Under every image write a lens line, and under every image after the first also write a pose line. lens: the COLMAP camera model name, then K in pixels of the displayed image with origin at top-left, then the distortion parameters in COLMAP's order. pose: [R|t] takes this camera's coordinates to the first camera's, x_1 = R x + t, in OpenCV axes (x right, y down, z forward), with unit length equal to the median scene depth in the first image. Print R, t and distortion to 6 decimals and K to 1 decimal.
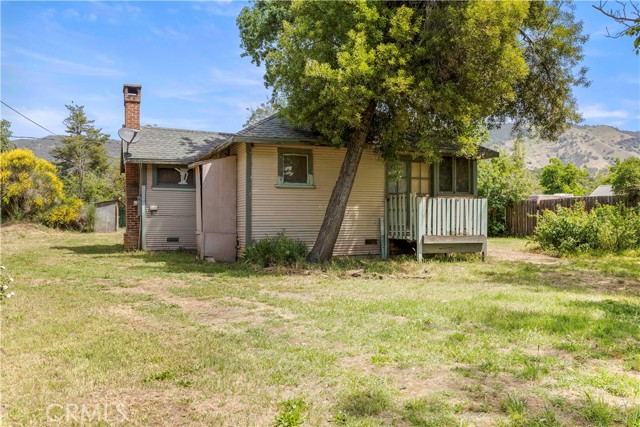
lens RADIAL K [[549.9, 0, 319.5], [0, 549.9, 215.1], [0, 0, 1]] dist [0.005162, 0.000358]
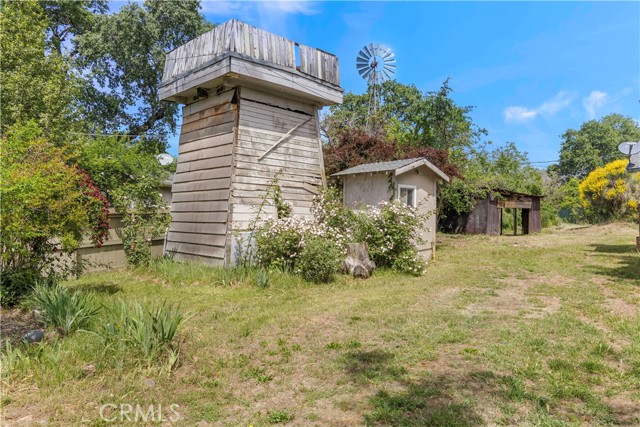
lens RADIAL K [[450.0, 0, 318.8], [0, 450.0, 211.5], [0, 0, 1]] dist [0.000679, -0.000133]
pose [[0.321420, -0.006685, -0.946913, 0.359314], [0.010424, 0.999939, -0.003521, -0.022209], [0.946879, -0.008739, 0.321470, 0.119906]]
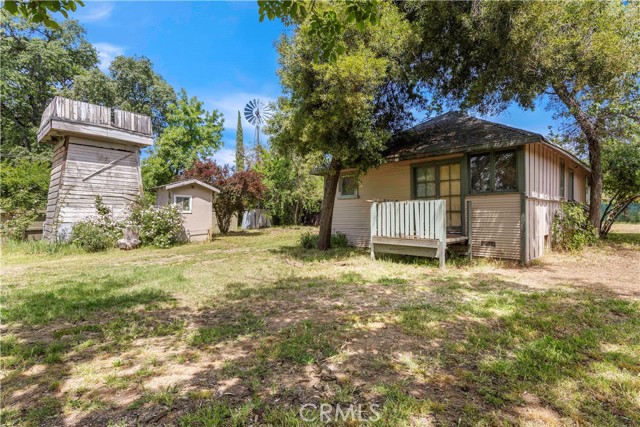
lens RADIAL K [[332.5, 0, 320.6], [0, 332.5, 216.5], [0, 0, 1]] dist [0.000764, -0.000323]
pose [[0.346578, 0.003882, -0.938013, 0.767968], [0.011504, 0.999899, 0.008389, -0.009788], [0.937951, -0.013699, 0.346498, 0.636074]]
